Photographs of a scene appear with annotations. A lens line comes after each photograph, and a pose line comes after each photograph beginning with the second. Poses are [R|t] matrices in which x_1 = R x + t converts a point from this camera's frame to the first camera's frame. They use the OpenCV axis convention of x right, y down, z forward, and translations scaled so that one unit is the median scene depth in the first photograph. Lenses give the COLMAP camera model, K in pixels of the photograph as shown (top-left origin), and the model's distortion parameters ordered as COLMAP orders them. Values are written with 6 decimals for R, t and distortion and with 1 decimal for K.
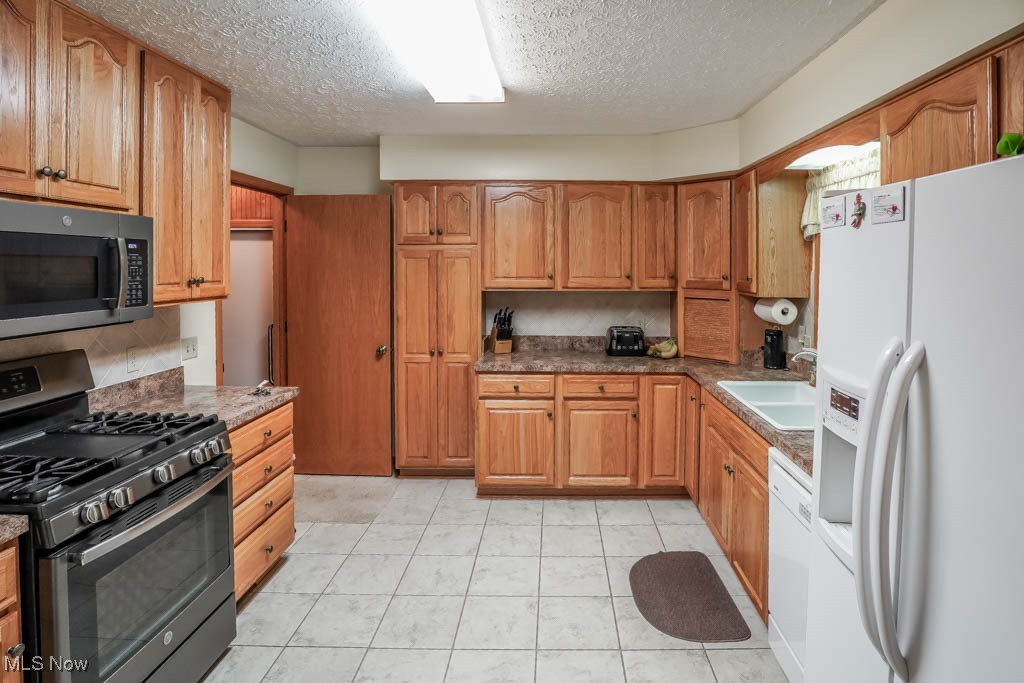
lens RADIAL K [[536.1, 0, 548.5], [0, 536.1, 267.1], [0, 0, 1]] dist [-0.014163, 0.000157]
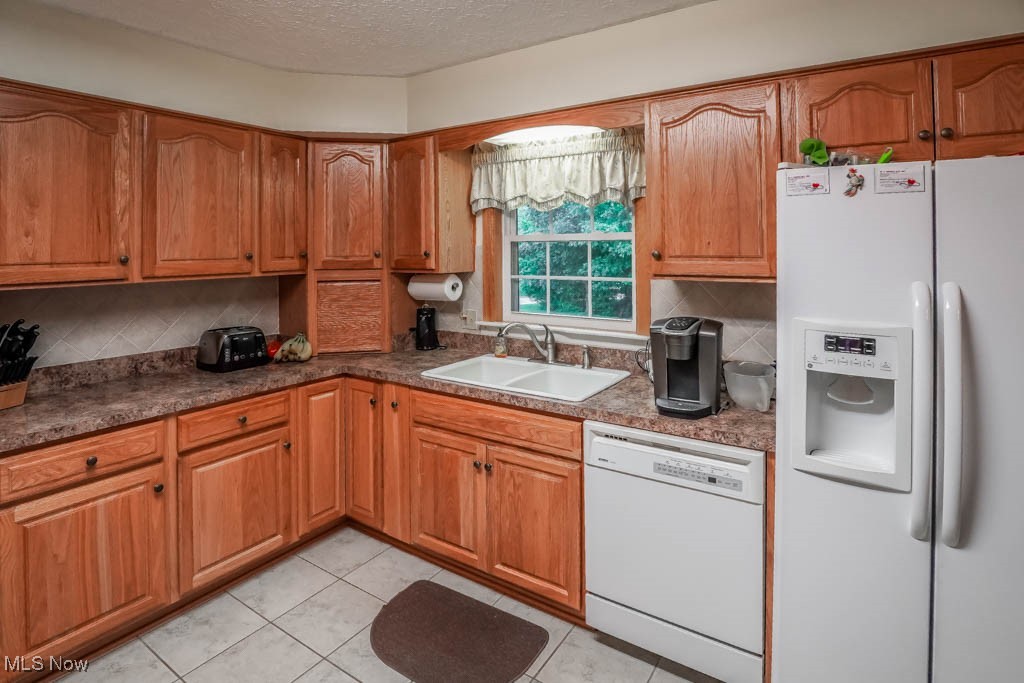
lens RADIAL K [[539.5, 0, 514.9], [0, 539.5, 238.0], [0, 0, 1]] dist [-0.013899, 0.000380]
pose [[0.549878, 0.005027, 0.835230, -0.279305], [0.015945, 0.999736, -0.016514, 0.010457], [-0.835092, 0.022398, 0.549653, 0.327637]]
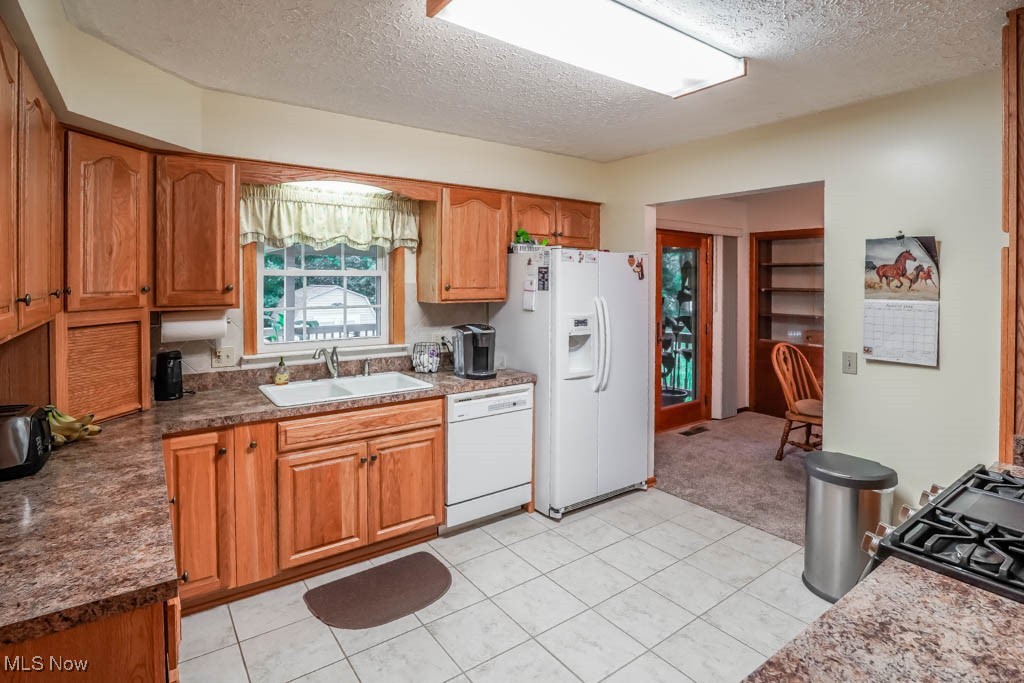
lens RADIAL K [[523.1, 0, 512.1], [0, 523.1, 284.1], [0, 0, 1]] dist [-0.000141, 0.000185]
pose [[-0.590394, -0.015715, 0.806963, -0.508979], [-0.001074, 0.999825, 0.018685, -0.001384], [-0.807115, 0.010165, -0.590307, 1.011880]]
